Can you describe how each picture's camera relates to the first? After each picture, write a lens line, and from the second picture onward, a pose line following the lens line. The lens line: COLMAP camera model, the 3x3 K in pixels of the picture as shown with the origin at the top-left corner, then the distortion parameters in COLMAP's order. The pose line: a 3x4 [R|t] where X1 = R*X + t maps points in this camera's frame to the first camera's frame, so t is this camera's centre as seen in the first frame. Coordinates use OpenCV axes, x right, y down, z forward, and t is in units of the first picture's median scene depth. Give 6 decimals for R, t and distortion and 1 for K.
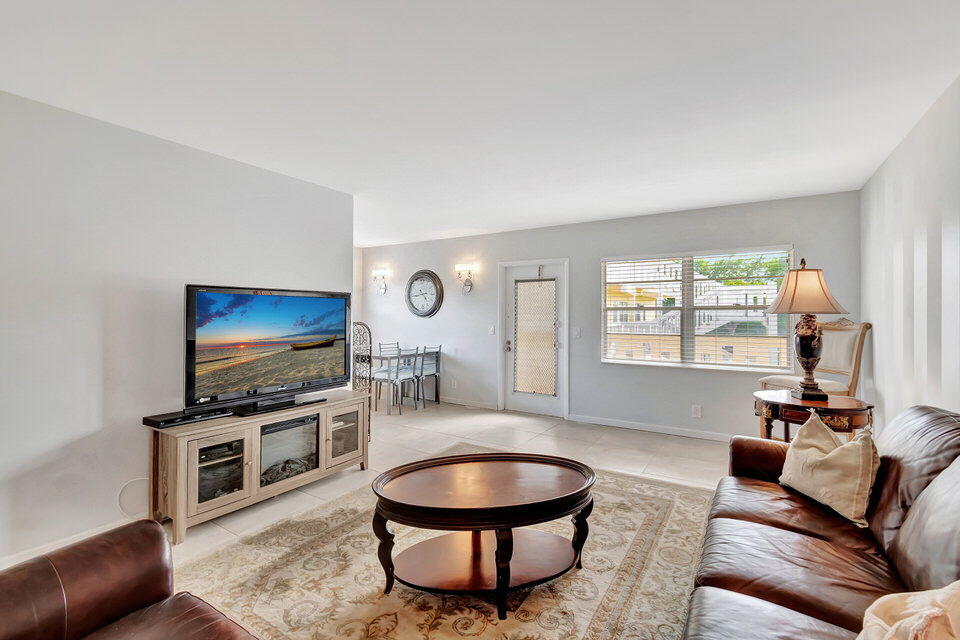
lens RADIAL K [[436.1, 0, 463.5], [0, 436.1, 316.4], [0, 0, 1]] dist [0.002988, 0.000257]
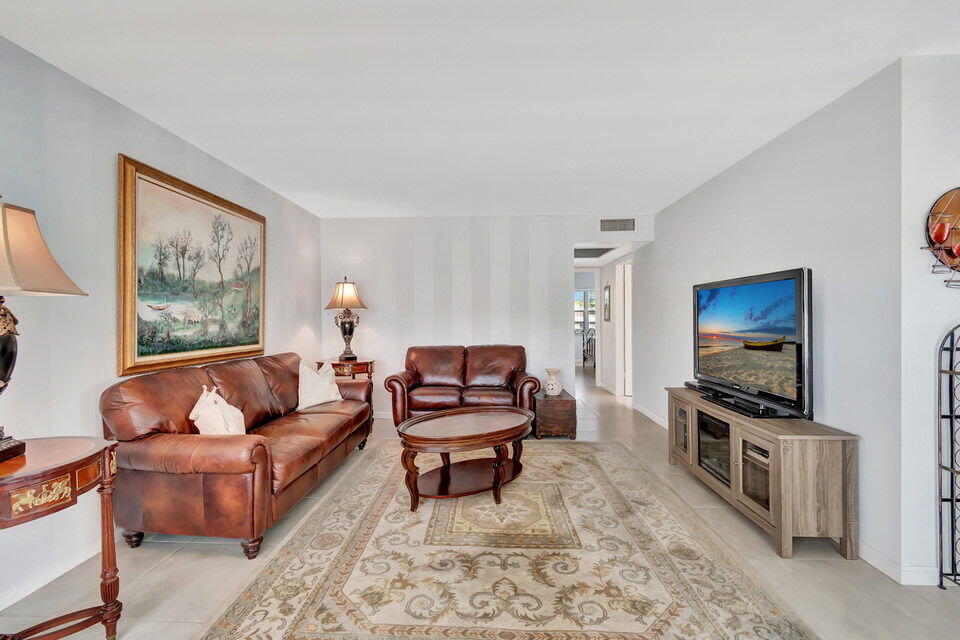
lens RADIAL K [[436.1, 0, 463.5], [0, 436.1, 316.4], [0, 0, 1]] dist [0.002988, 0.000257]
pose [[-0.869290, 0.001566, -0.494299, 0.499458], [0.001713, 0.999999, 0.000157, 0.013346], [0.494299, -0.000710, -0.869292, 1.431956]]
